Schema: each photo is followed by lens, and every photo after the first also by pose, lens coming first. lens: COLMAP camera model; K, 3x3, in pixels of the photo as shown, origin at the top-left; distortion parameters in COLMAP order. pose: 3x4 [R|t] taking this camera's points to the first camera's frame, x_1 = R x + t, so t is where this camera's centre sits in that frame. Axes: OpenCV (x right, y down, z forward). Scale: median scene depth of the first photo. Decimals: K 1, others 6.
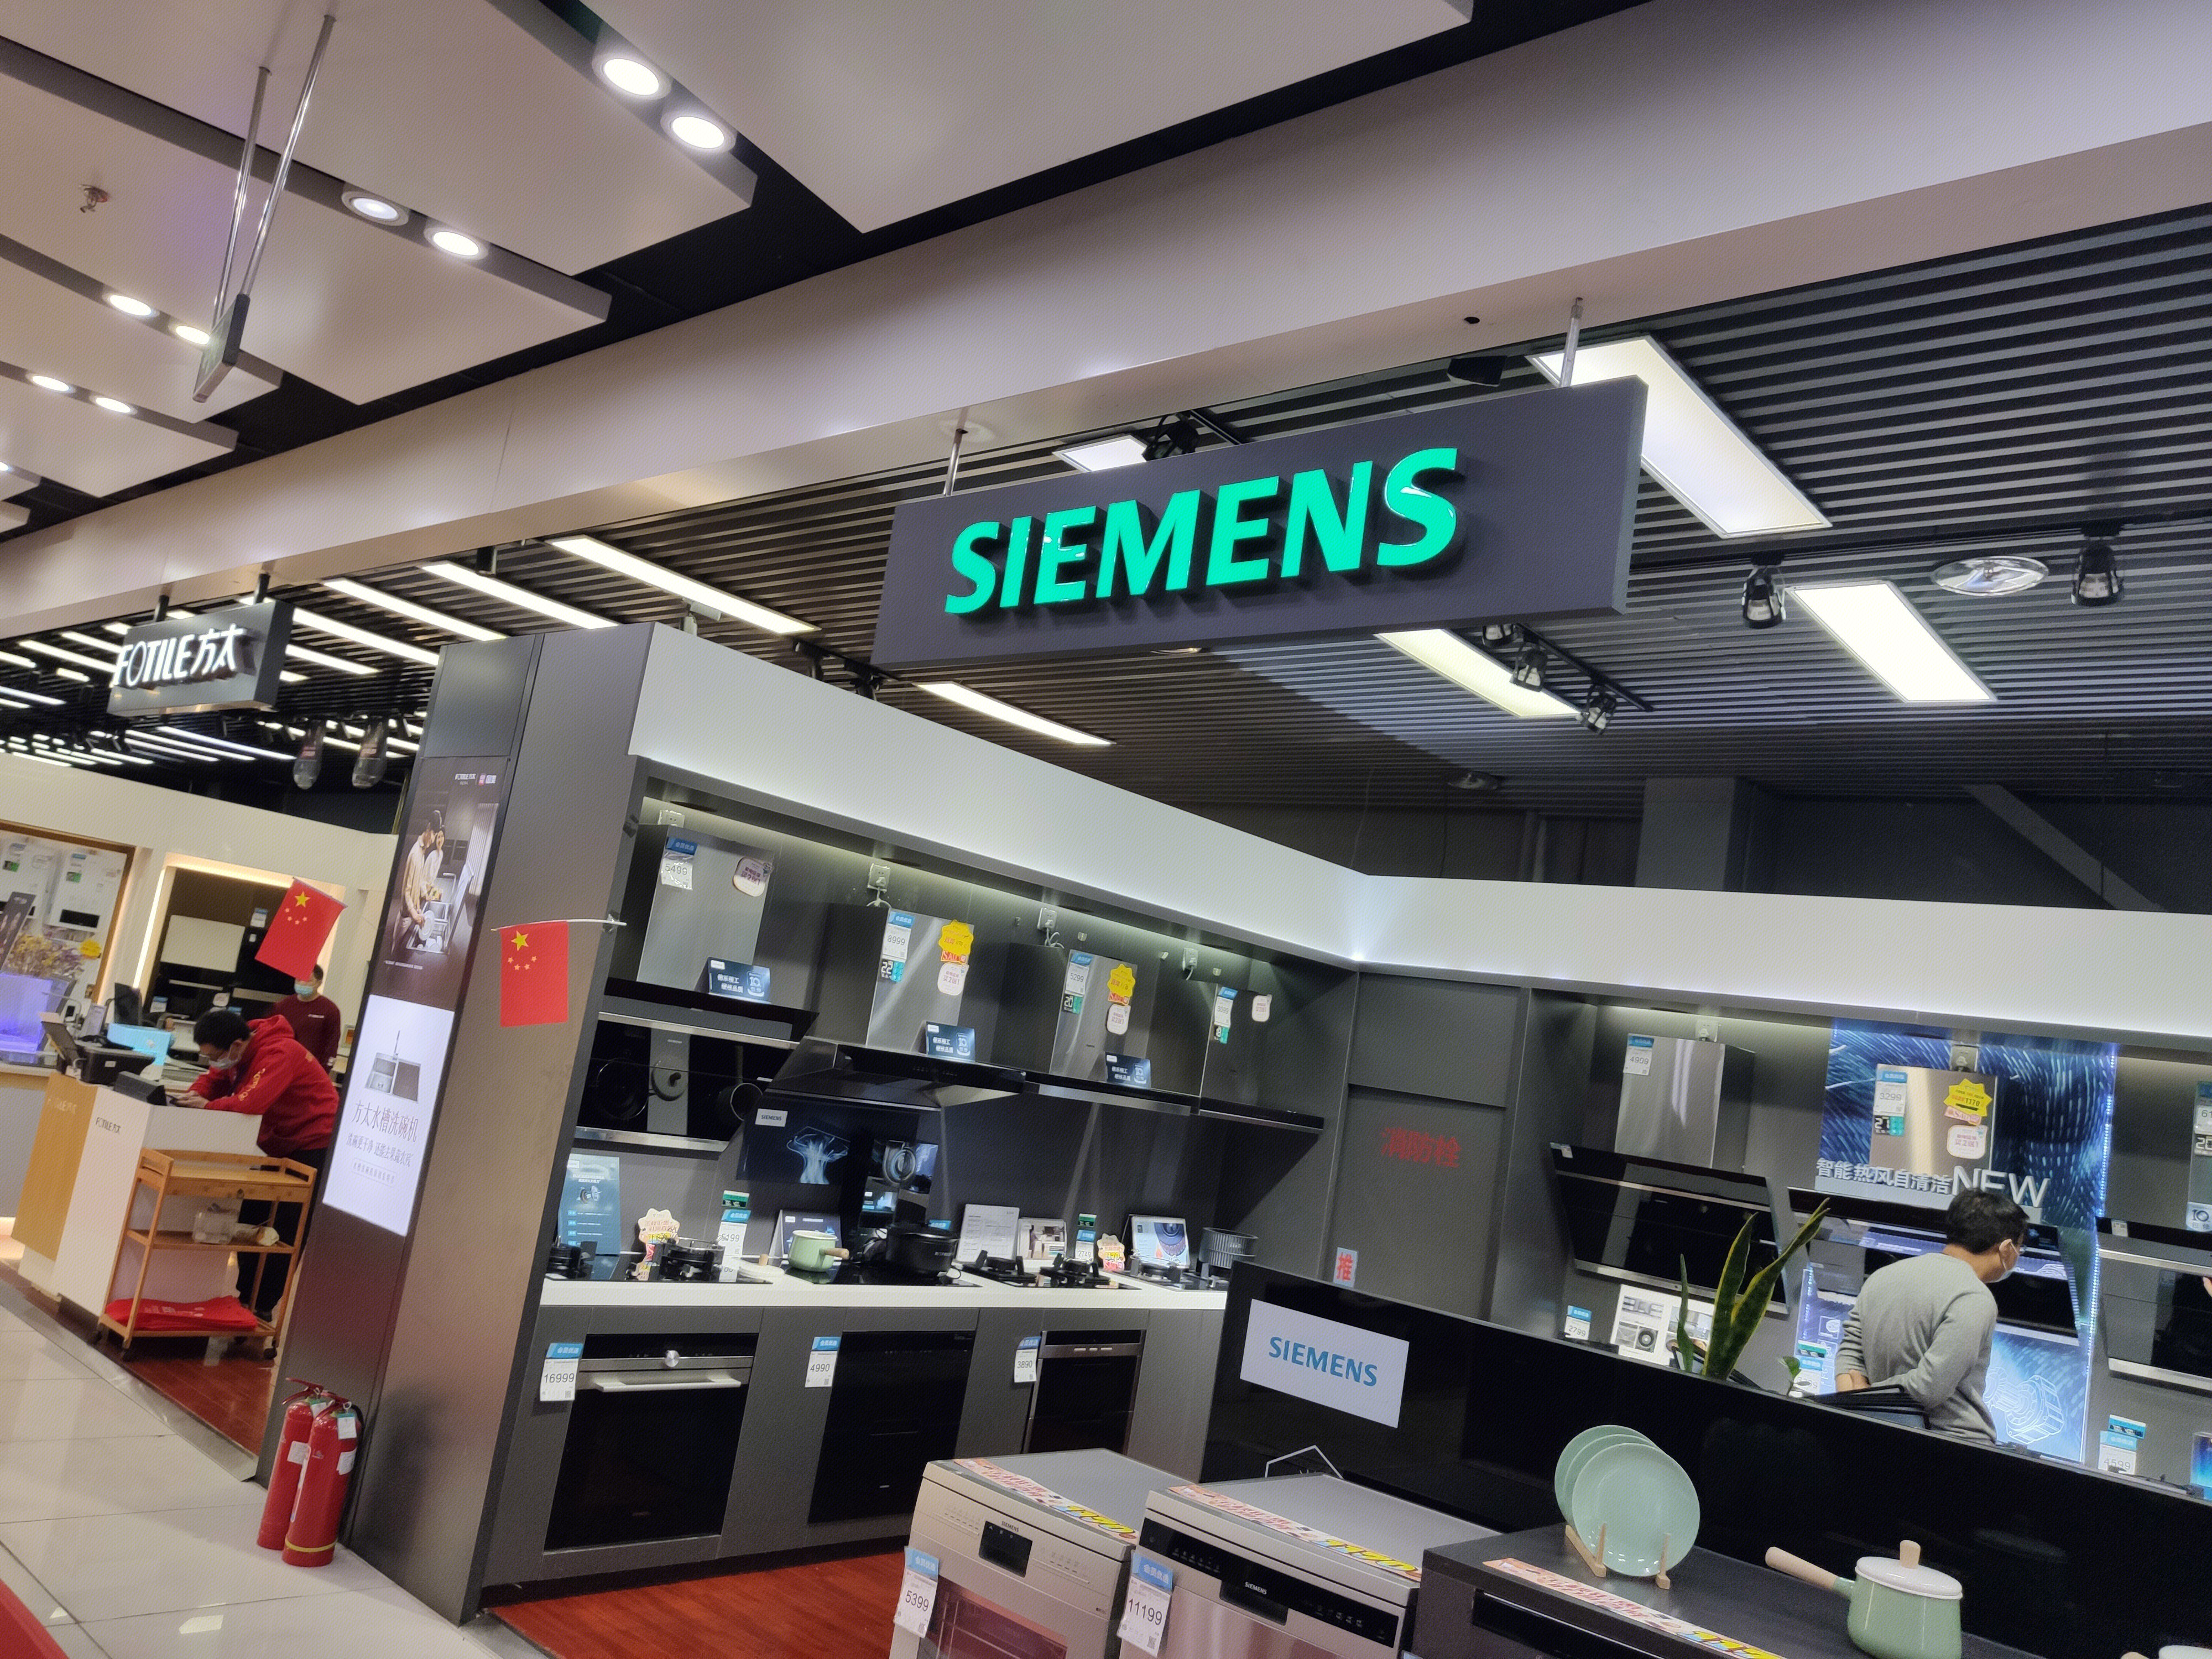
lens RADIAL K [[1662.1, 0, 1106.0], [0, 1662.1, 829.5], [0, 0, 1]] dist [0.042963, -0.121242]
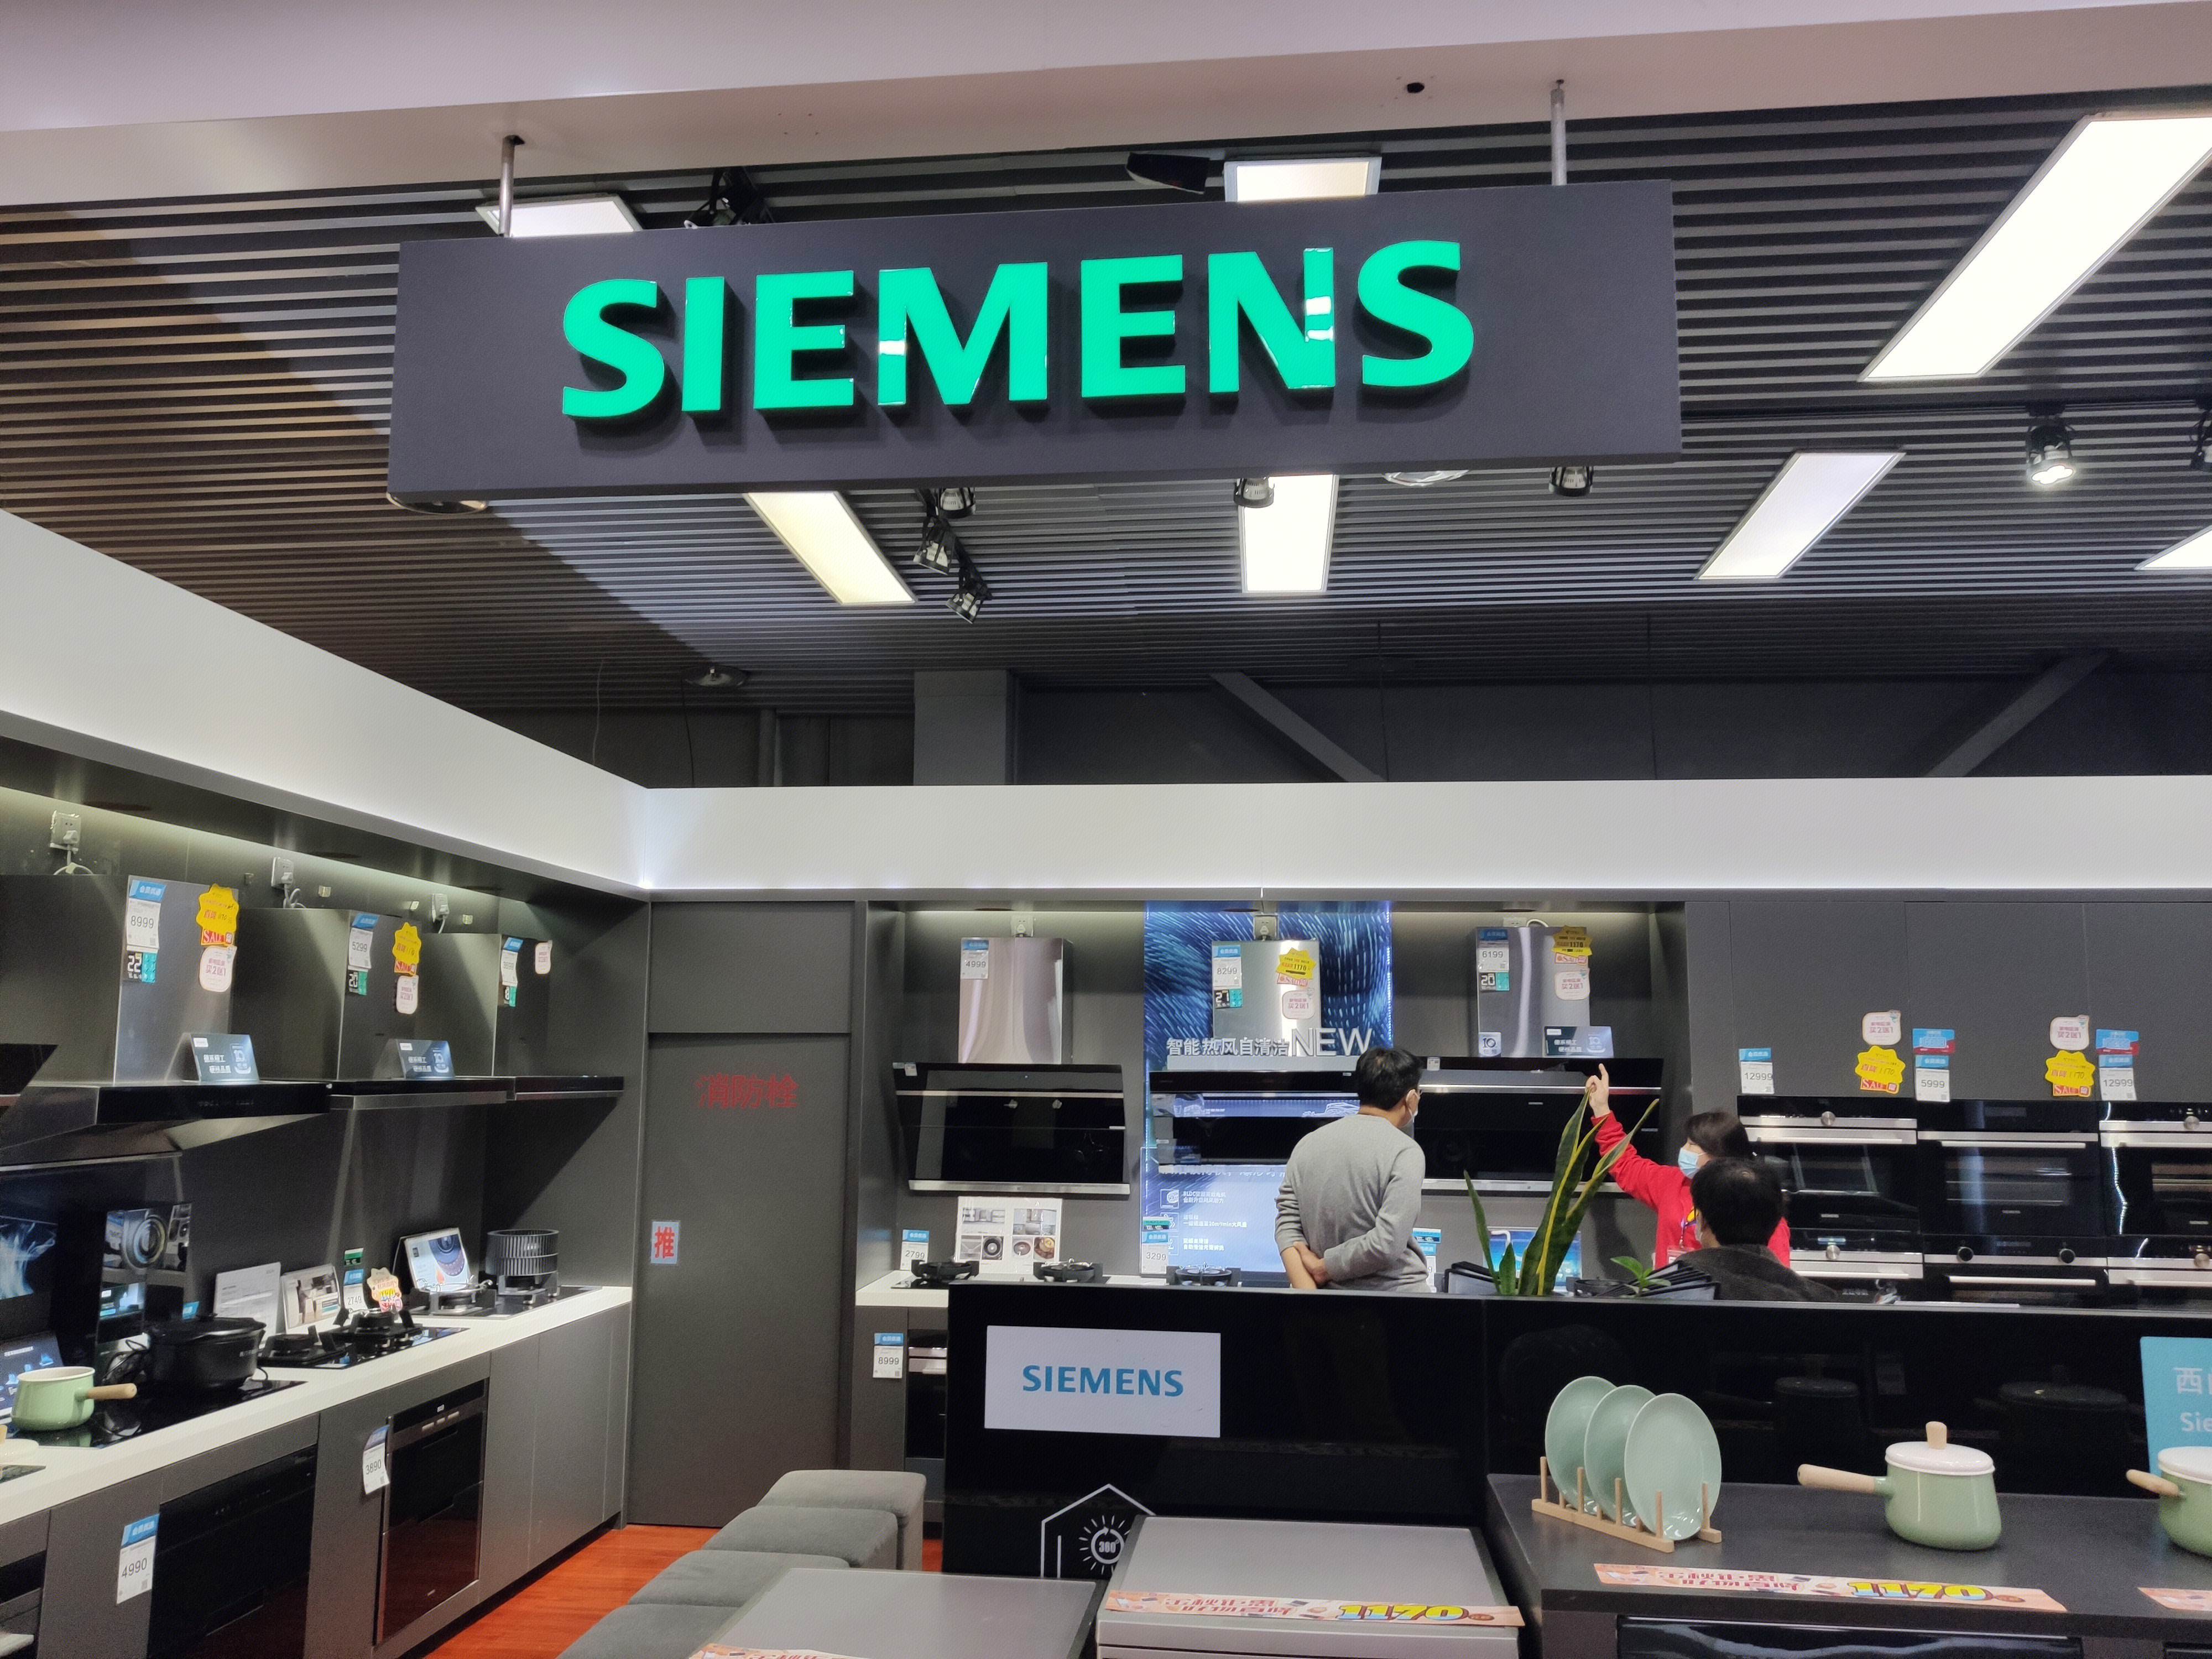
lens RADIAL K [[1648.2, 0, 1101.3], [0, 1648.2, 836.7], [0, 0, 1]] dist [0.027344, -0.078463]
pose [[0.799219, -0.072990, 0.596592, -0.202776], [0.034645, 0.996543, 0.075511, -0.004986], [-0.600041, -0.039680, 0.798985, 0.221051]]
